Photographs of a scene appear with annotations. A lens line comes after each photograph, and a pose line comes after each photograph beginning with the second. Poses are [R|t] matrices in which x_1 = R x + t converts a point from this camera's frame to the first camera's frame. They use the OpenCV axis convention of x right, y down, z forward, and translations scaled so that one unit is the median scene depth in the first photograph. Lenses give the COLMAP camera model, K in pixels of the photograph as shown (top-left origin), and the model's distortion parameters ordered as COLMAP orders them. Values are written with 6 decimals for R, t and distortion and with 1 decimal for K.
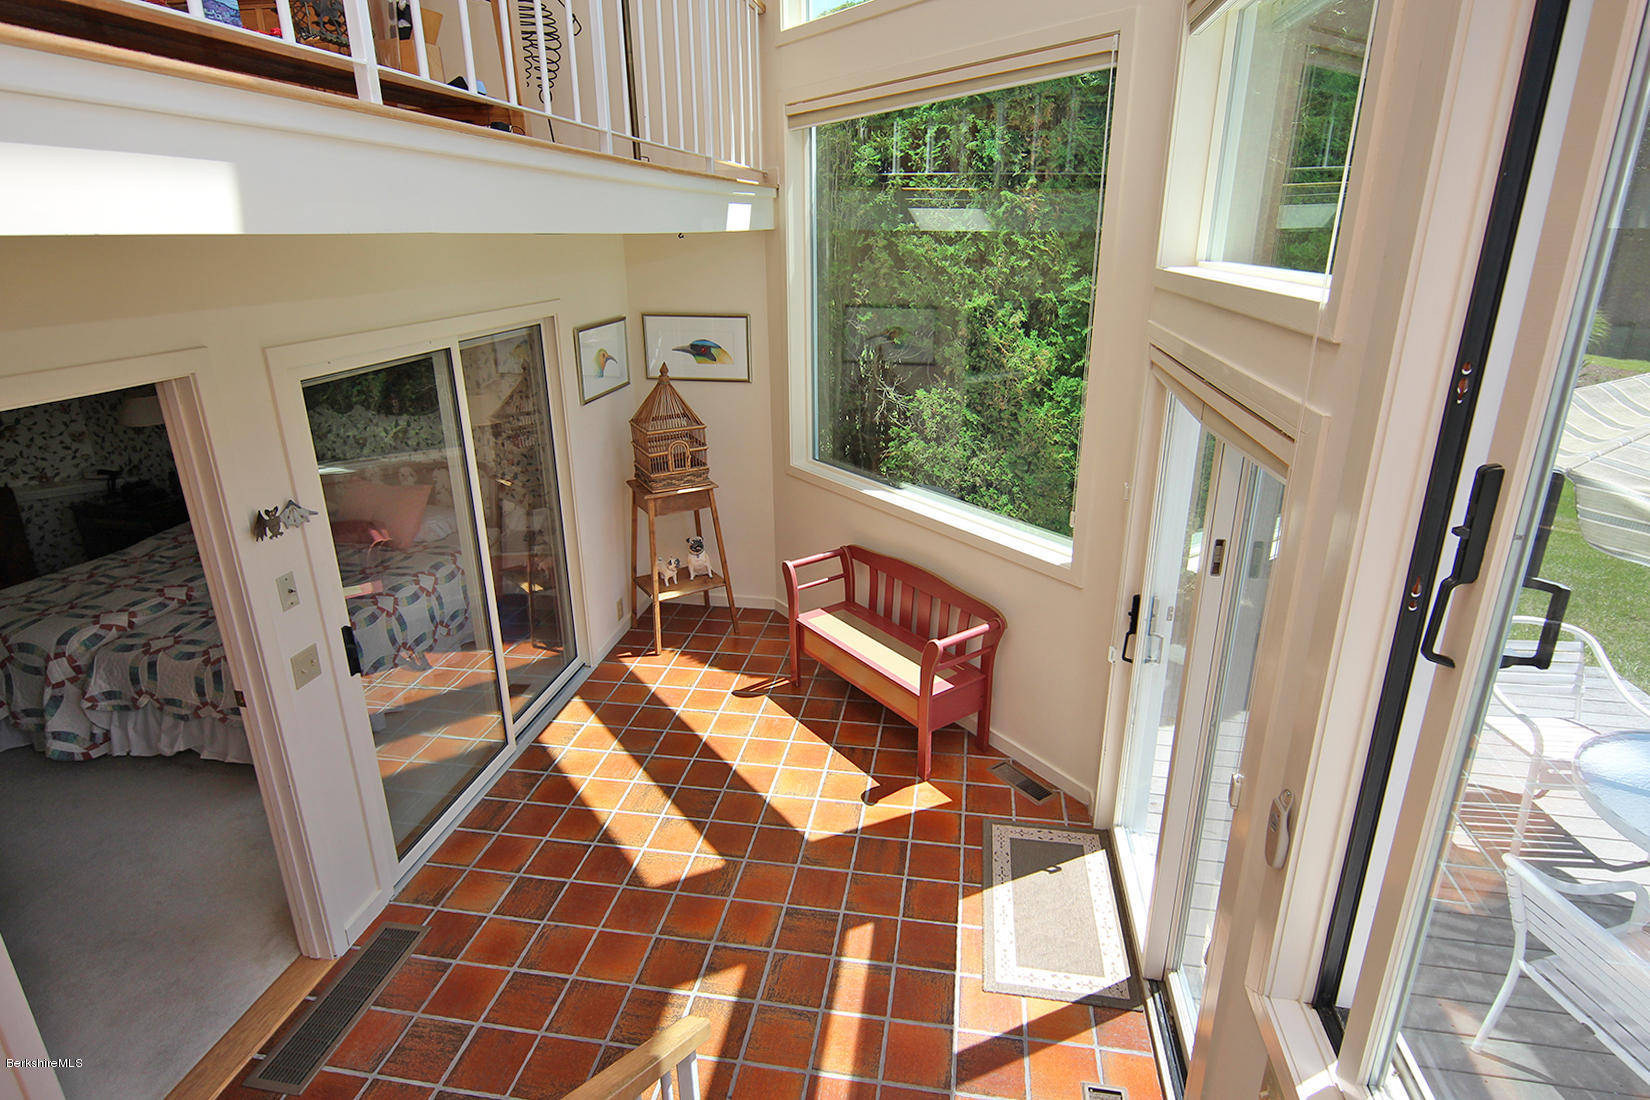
lens RADIAL K [[850.5, 0, 840.4], [0, 850.5, 527.2], [0, 0, 1]] dist [0.014579, -0.009910]
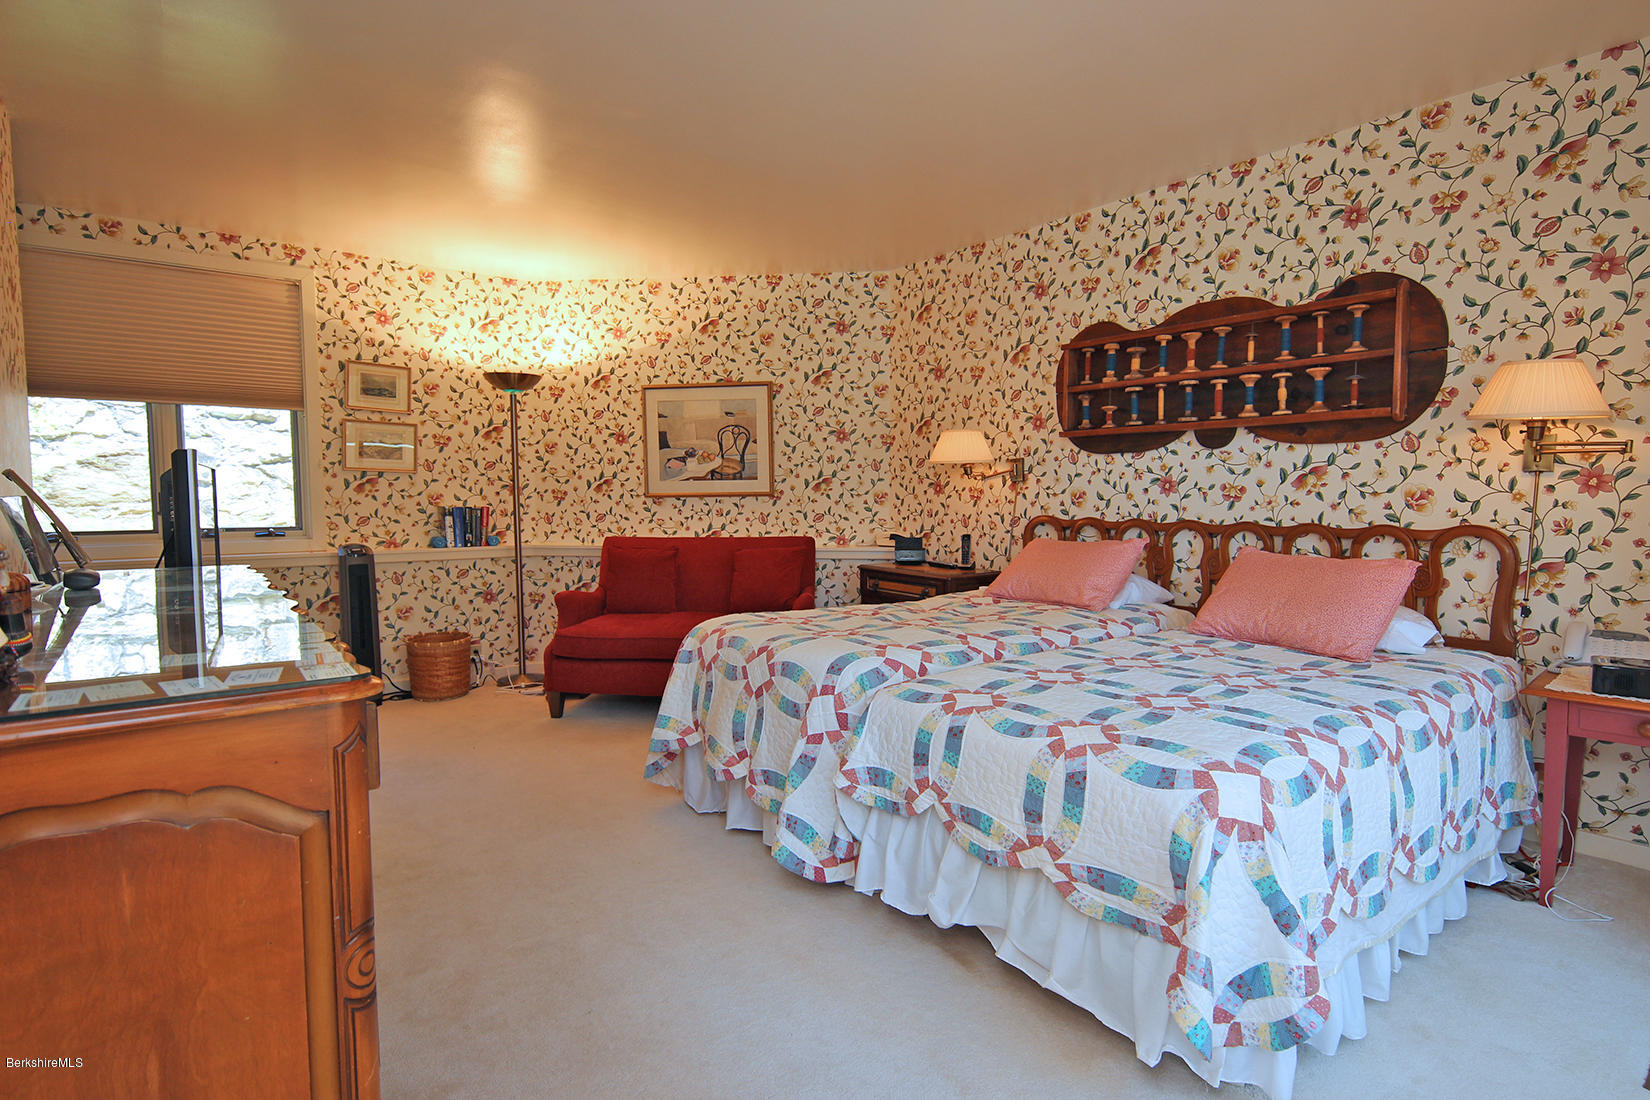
lens RADIAL K [[850.5, 0, 836.0], [0, 850.5, 548.7], [0, 0, 1]] dist [0.014579, -0.009910]
pose [[0.735570, 0.055013, -0.675211, -0.505299], [-0.224772, 0.960056, -0.166644, 0.151804], [0.639073, 0.274347, 0.718554, 0.541463]]
